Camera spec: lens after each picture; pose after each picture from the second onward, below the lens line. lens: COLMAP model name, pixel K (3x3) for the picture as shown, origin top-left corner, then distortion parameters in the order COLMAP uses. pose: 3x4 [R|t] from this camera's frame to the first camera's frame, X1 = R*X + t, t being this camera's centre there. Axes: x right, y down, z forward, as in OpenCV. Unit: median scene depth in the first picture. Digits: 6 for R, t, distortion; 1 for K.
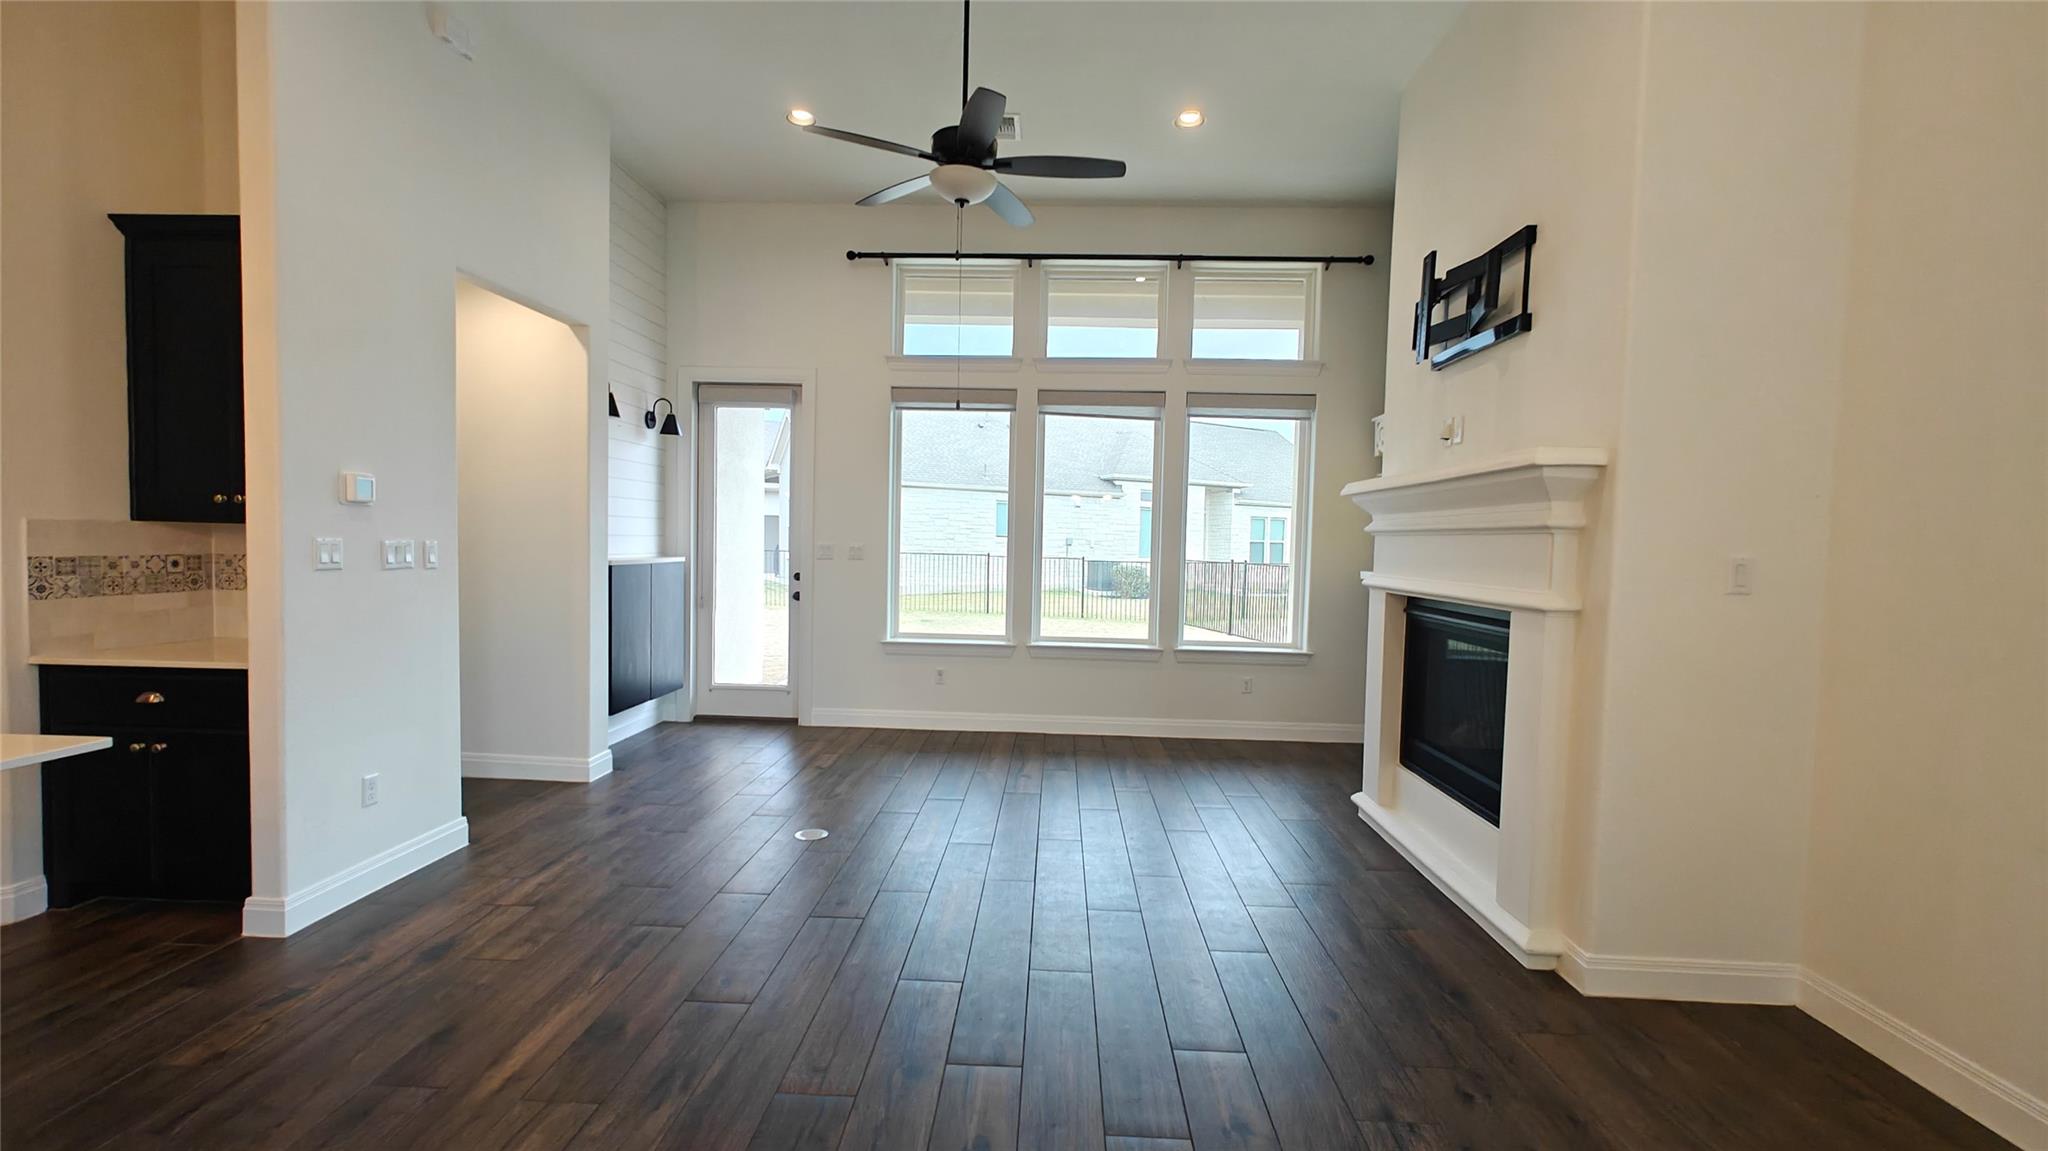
lens RADIAL K [[860.1, 0, 1024.0], [0, 860.1, 575.5], [0, 0, 1]] dist [0.000311, 0.000453]
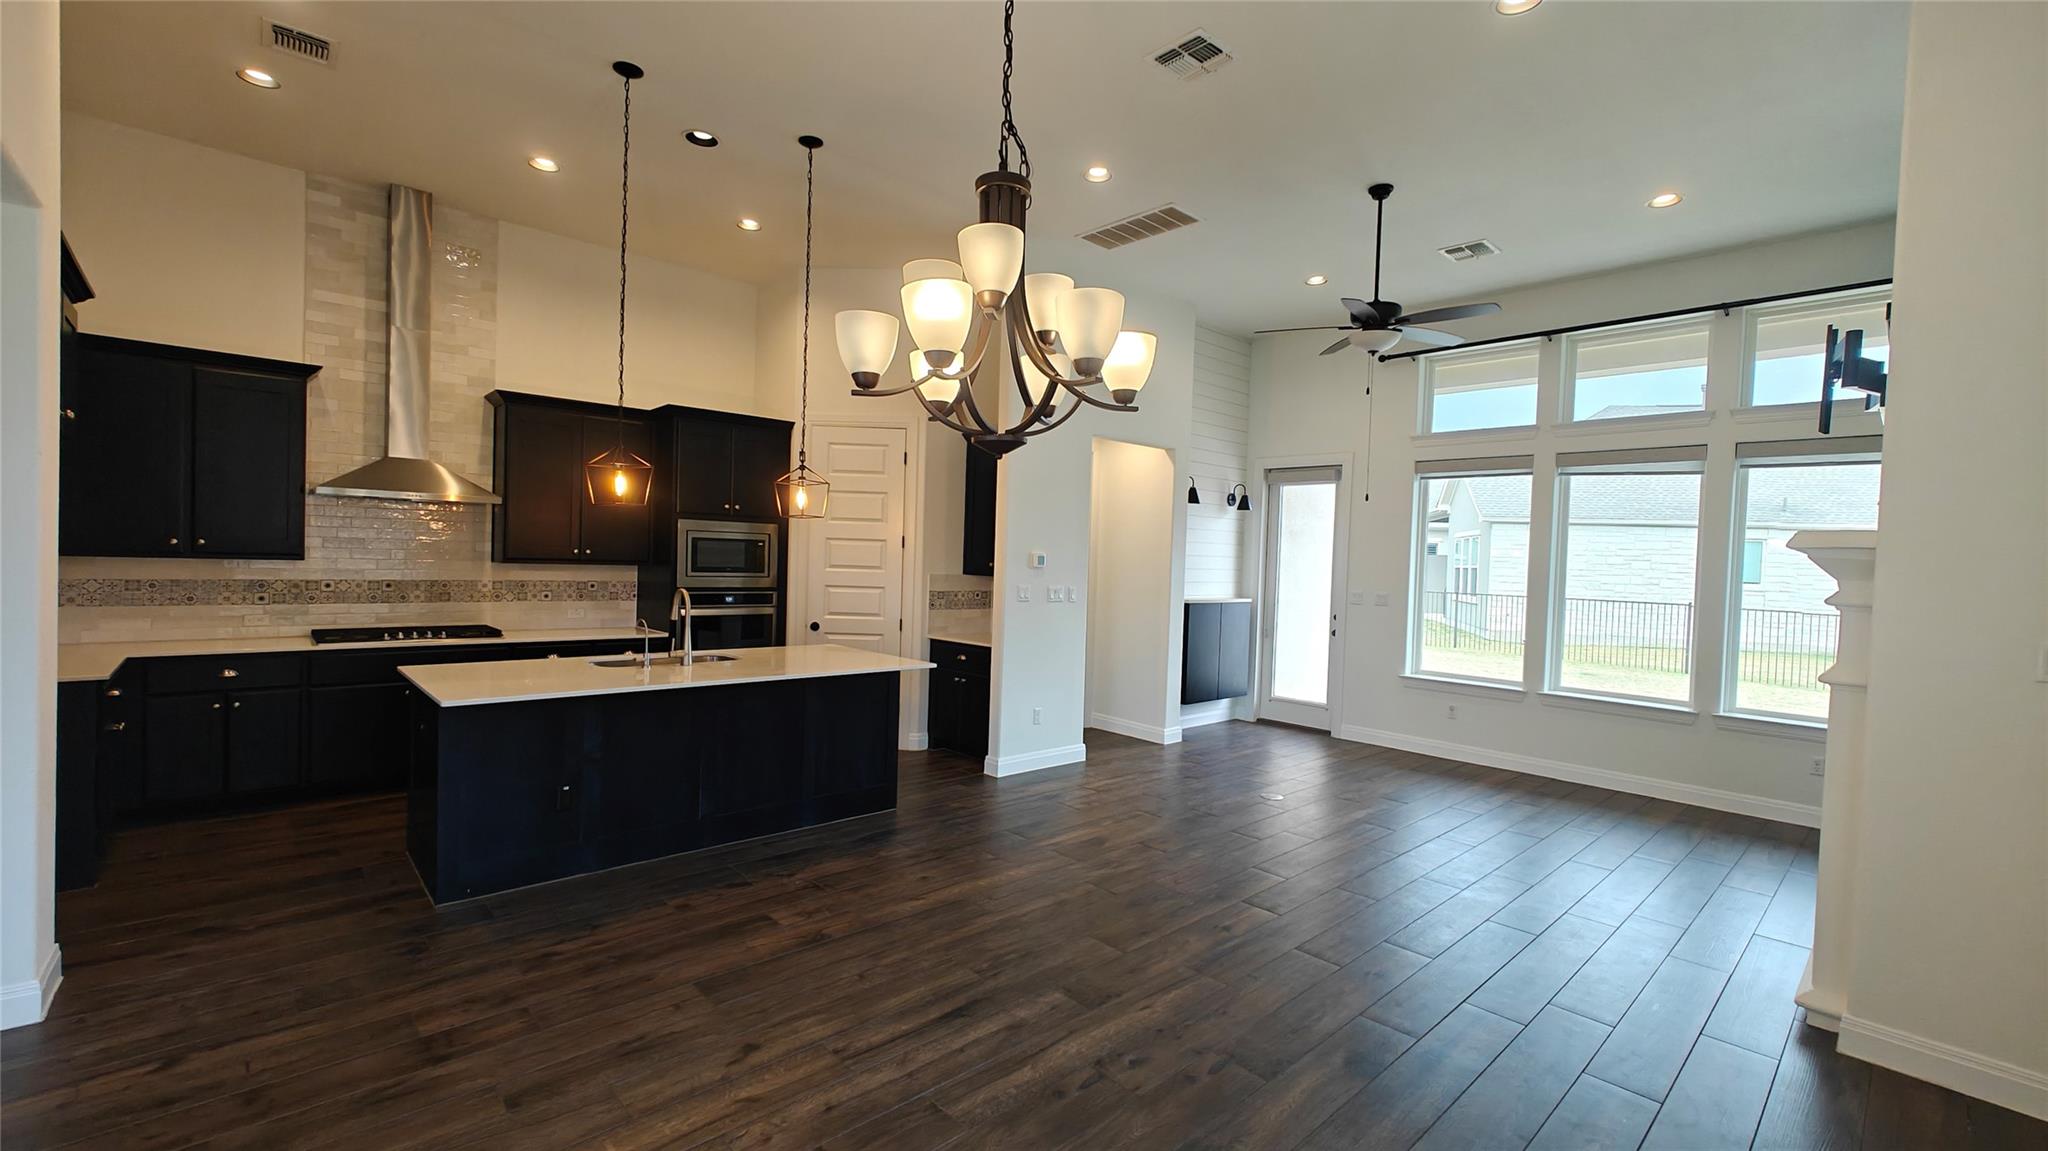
lens RADIAL K [[850.3, 0, 1022.6], [0, 850.3, 577.2], [0, 0, 1]] dist [0.000431, 0.000110]
pose [[0.708784, 0.017345, -0.705213, 0.506626], [-0.046049, 0.998703, -0.021719, -0.016670], [0.703921, 0.047868, 0.708663, -0.354156]]
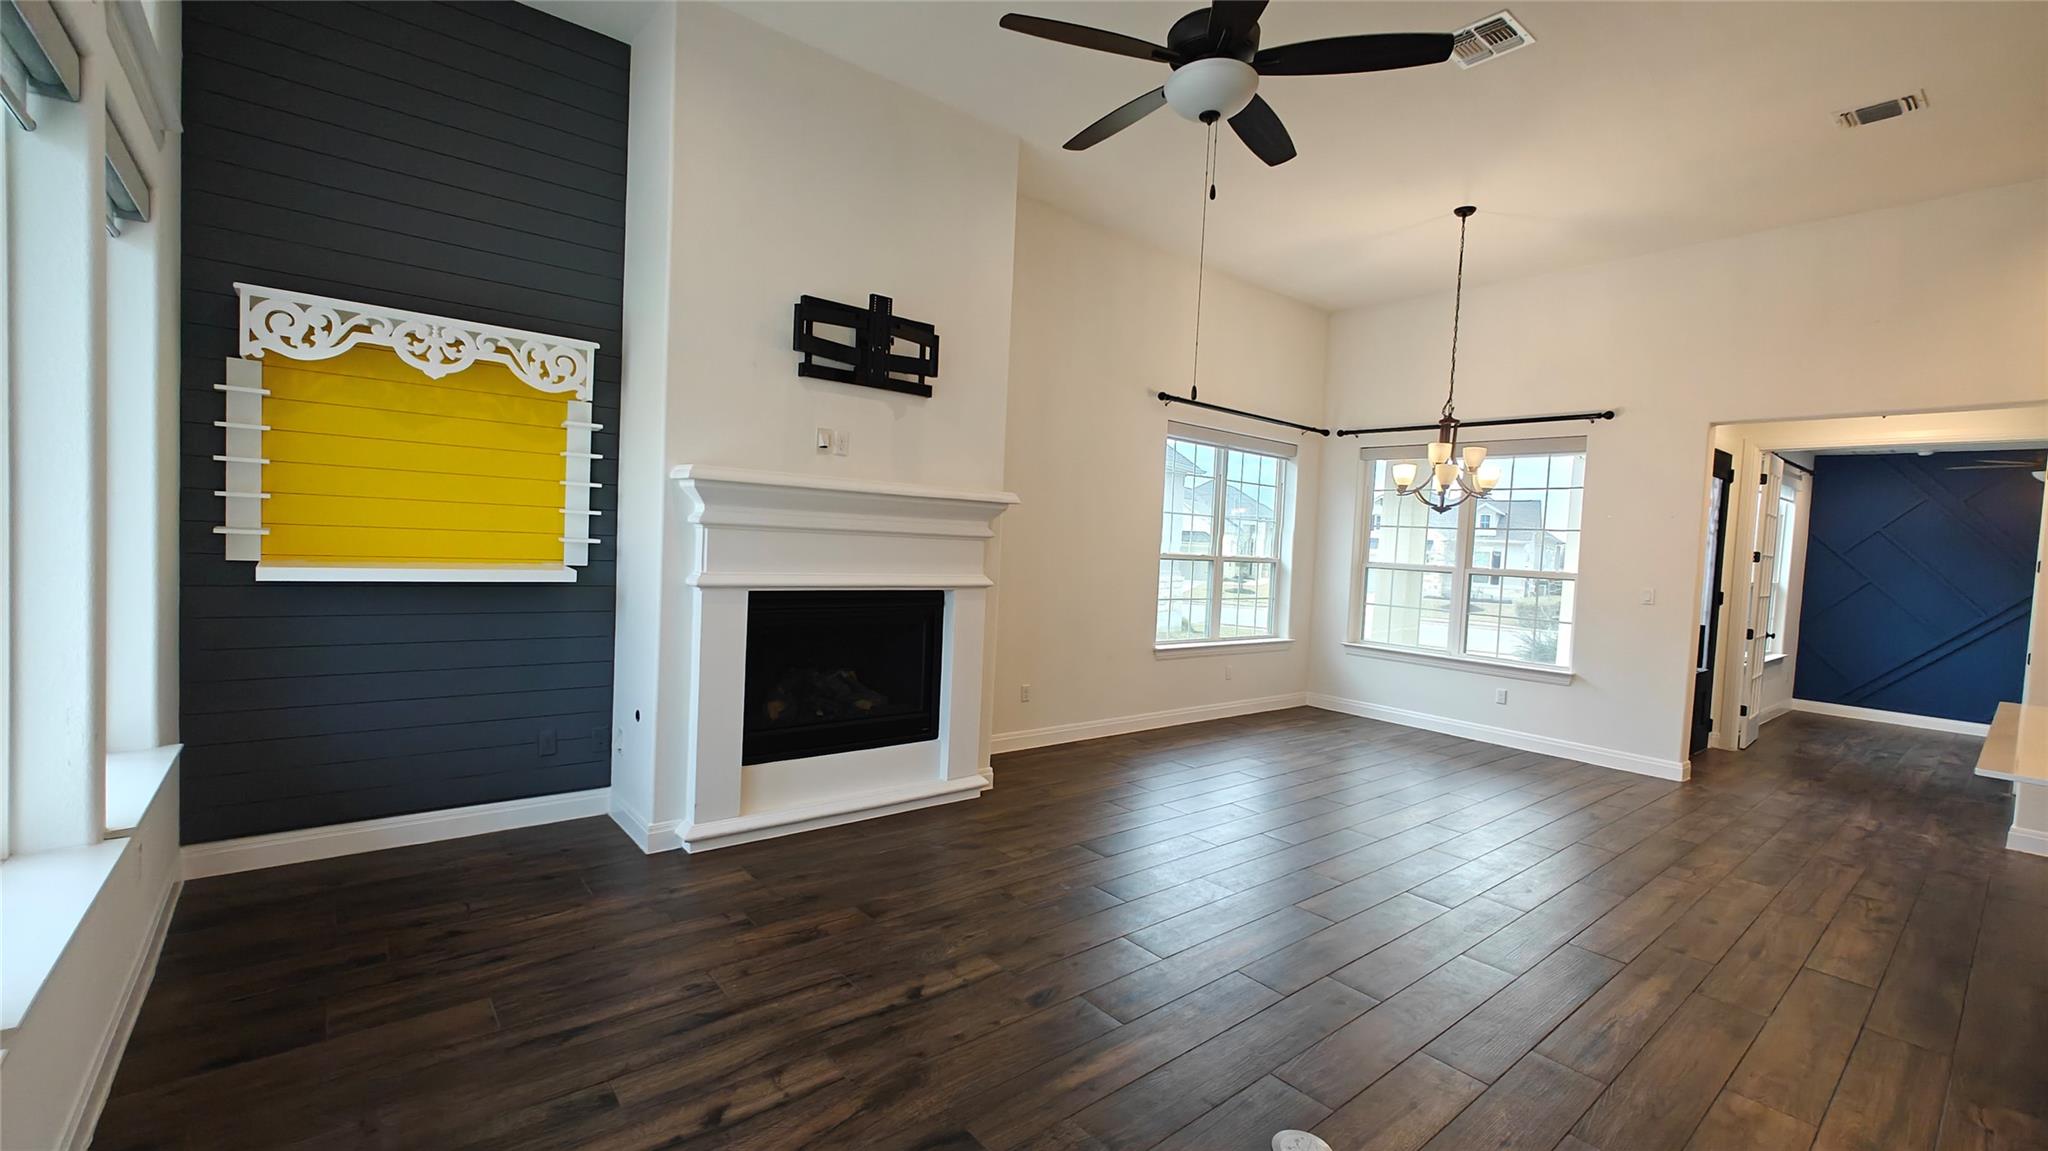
lens RADIAL K [[850.3, 0, 1022.6], [0, 850.3, 577.2], [0, 0, 1]] dist [0.000431, 0.000110]
pose [[-0.663923, -0.088166, 0.742585, -0.550678], [-0.031776, 0.995455, 0.089779, -0.105436], [-0.747125, 0.036010, -0.663707, 1.640807]]
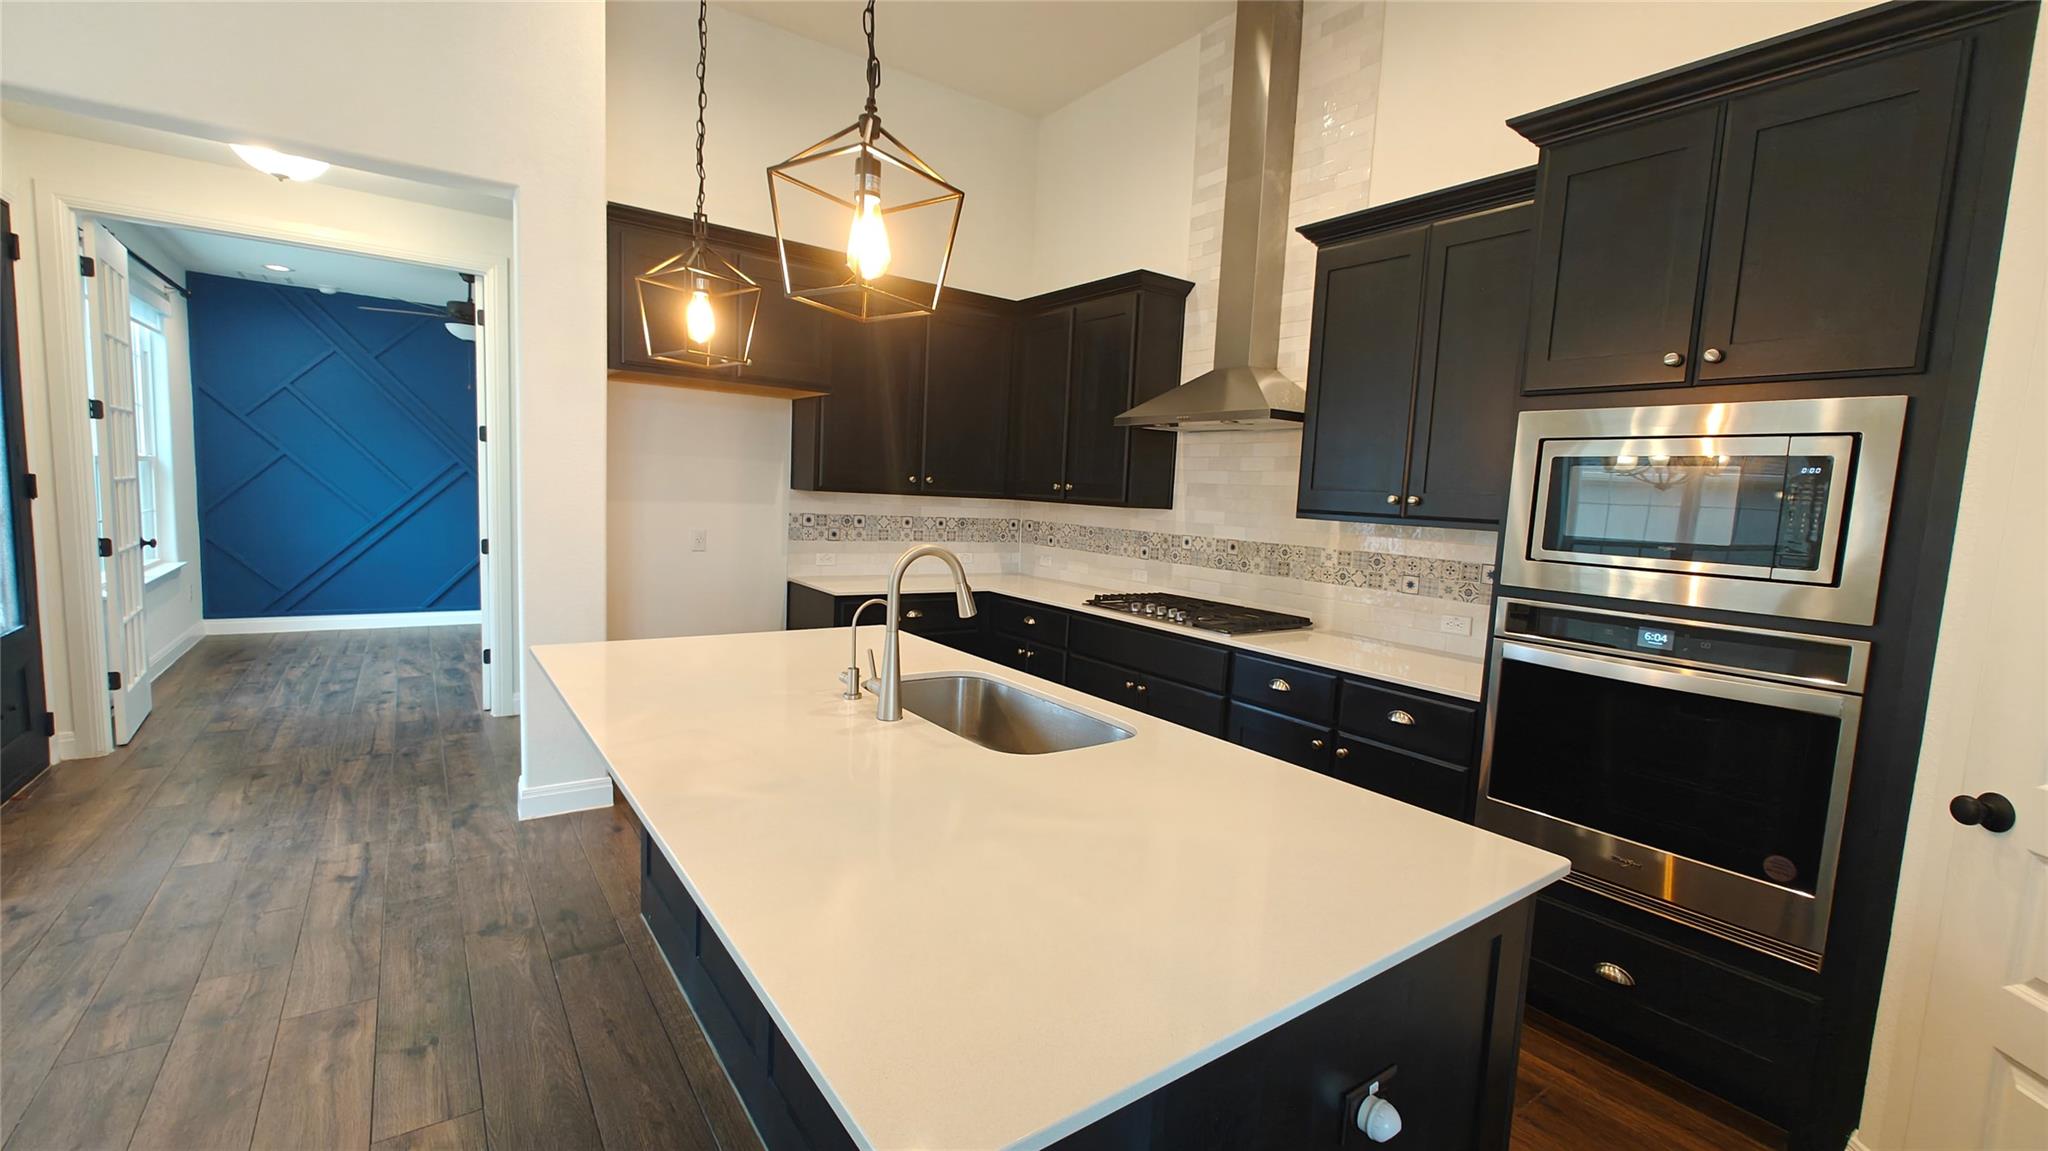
lens RADIAL K [[854.3, 0, 1028.4], [0, 854.3, 579.3], [0, 0, 1]] dist [0.002537, -0.000086]
pose [[-0.786482, 0.004284, -0.617598, -0.474533], [-0.090676, 0.988339, 0.122328, -0.055638], [0.610920, 0.152210, -0.776923, 0.675011]]
